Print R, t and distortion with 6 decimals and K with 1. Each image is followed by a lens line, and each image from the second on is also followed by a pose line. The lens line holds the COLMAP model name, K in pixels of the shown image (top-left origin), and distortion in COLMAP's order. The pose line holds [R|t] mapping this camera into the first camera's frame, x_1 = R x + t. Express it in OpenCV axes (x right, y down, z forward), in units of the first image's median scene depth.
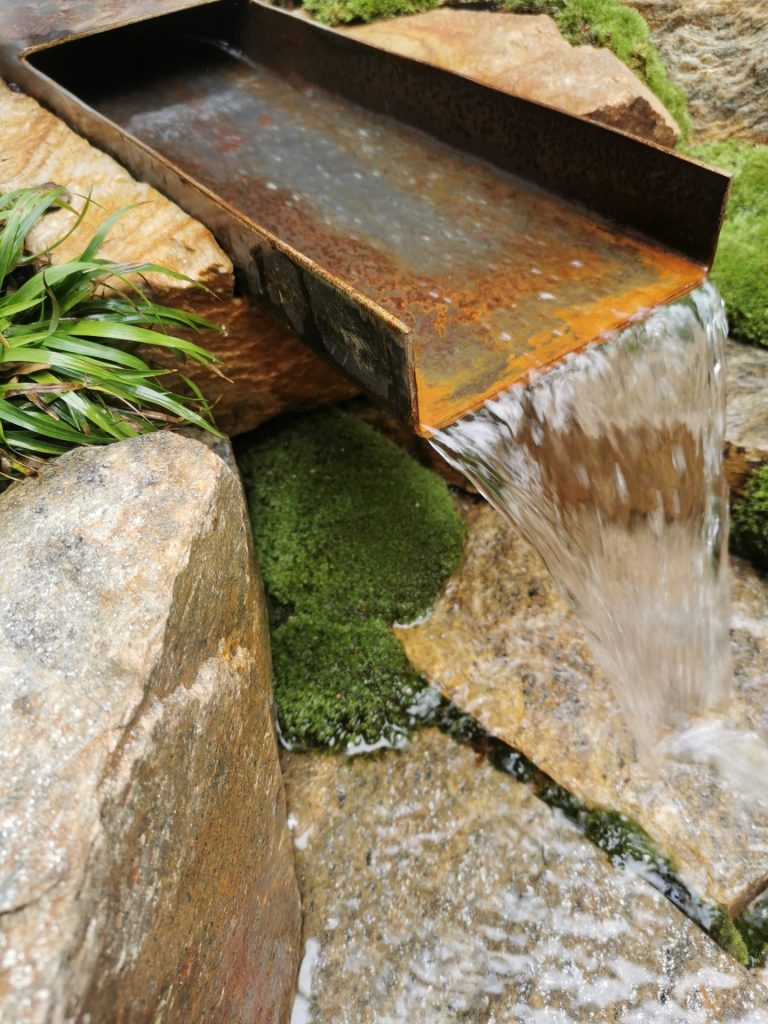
lens RADIAL K [[816.2, 0, 384.0], [0, 816.2, 512.0], [0, 0, 1]] dist [0.011190, -0.007564]
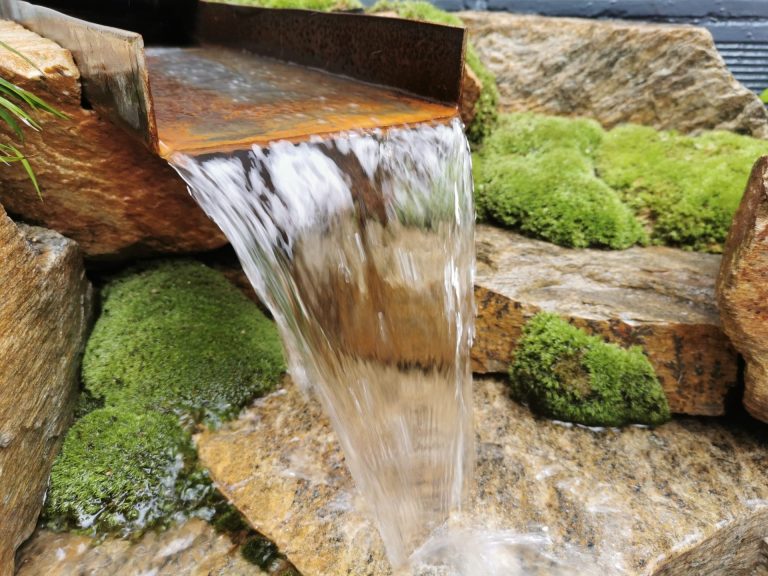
lens RADIAL K [[612.2, 0, 384.0], [0, 612.2, 288.0], [0, 0, 1]] dist [0.011190, -0.007564]
pose [[0.994964, 0.098998, 0.015698, 0.224587], [-0.088188, 0.939021, -0.332359, 0.207667], [-0.047644, 0.329301, 0.943022, 0.166081]]
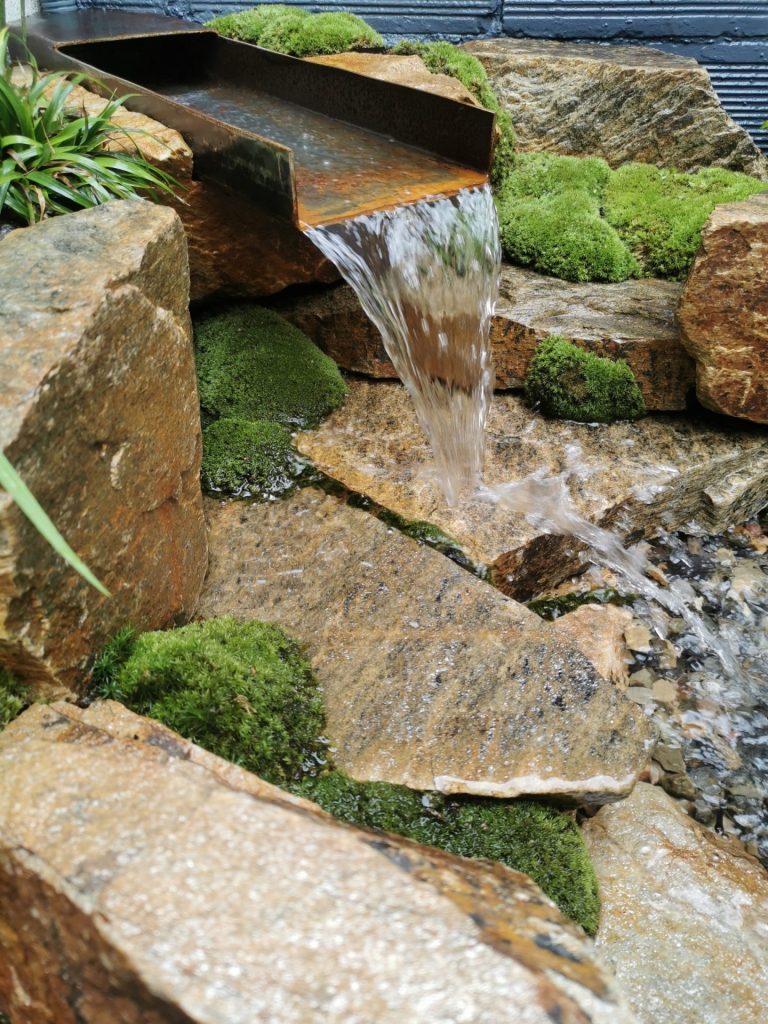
lens RADIAL K [[801.2, 0, 384.0], [0, 801.2, 512.0], [0, 0, 1]] dist [0.052159, -0.069835]
pose [[0.996388, 0.052923, 0.066407, 0.088990], [-0.043574, 0.989876, -0.135080, 0.447659], [-0.072883, 0.131698, 0.988607, -0.368792]]
